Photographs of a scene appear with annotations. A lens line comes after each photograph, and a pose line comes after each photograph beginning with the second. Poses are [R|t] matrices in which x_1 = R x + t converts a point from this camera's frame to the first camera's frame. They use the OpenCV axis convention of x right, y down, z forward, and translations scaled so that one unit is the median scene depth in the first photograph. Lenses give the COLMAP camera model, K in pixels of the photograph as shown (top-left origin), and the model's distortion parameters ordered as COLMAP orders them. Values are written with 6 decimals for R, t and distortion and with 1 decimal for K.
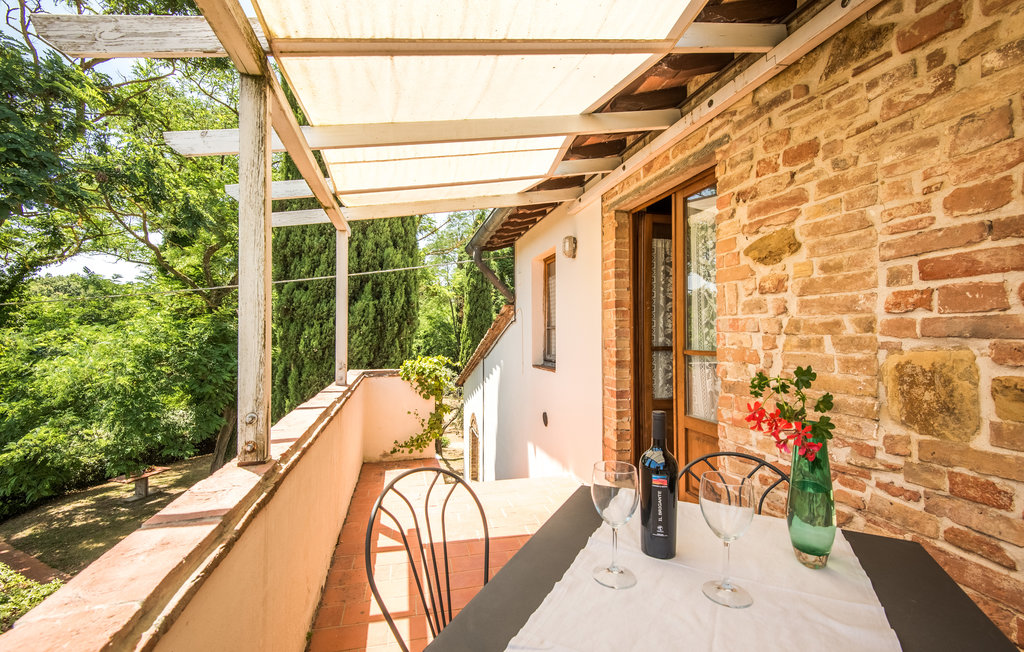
lens RADIAL K [[441.1, 0, 512.0], [0, 441.1, 328.5], [0, 0, 1]] dist [0.000769, -0.000829]
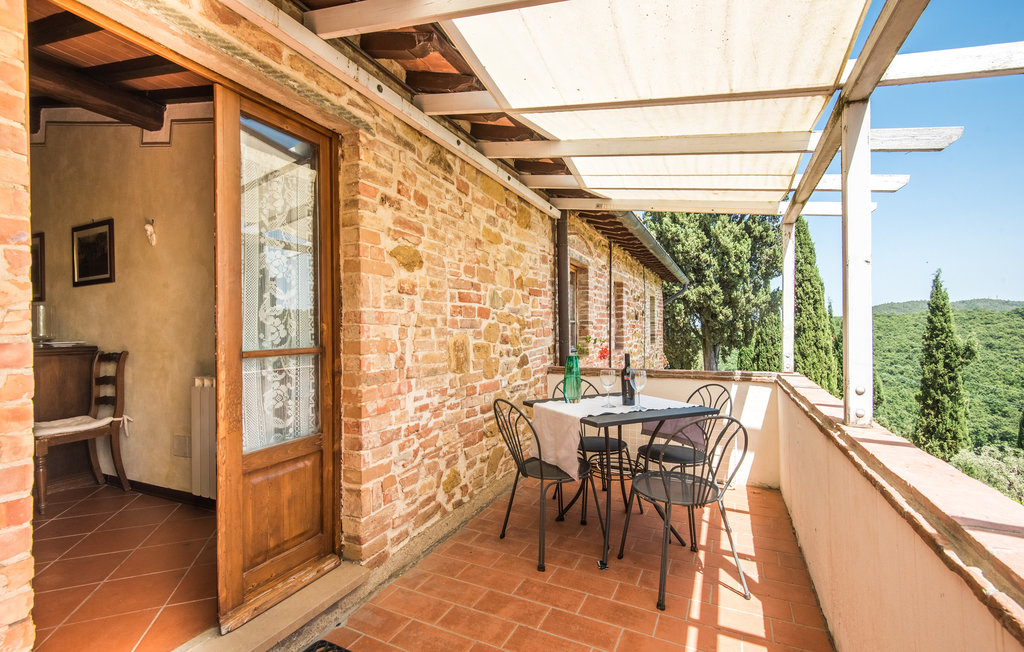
lens RADIAL K [[441.1, 0, 511.4], [0, 441.1, 329.7], [0, 0, 1]] dist [0.000769, -0.000829]
pose [[-0.771556, 0.009775, 0.636086, -0.447877], [0.003809, 0.999935, -0.010747, 0.037250], [-0.636149, -0.005869, -0.771544, 1.811330]]
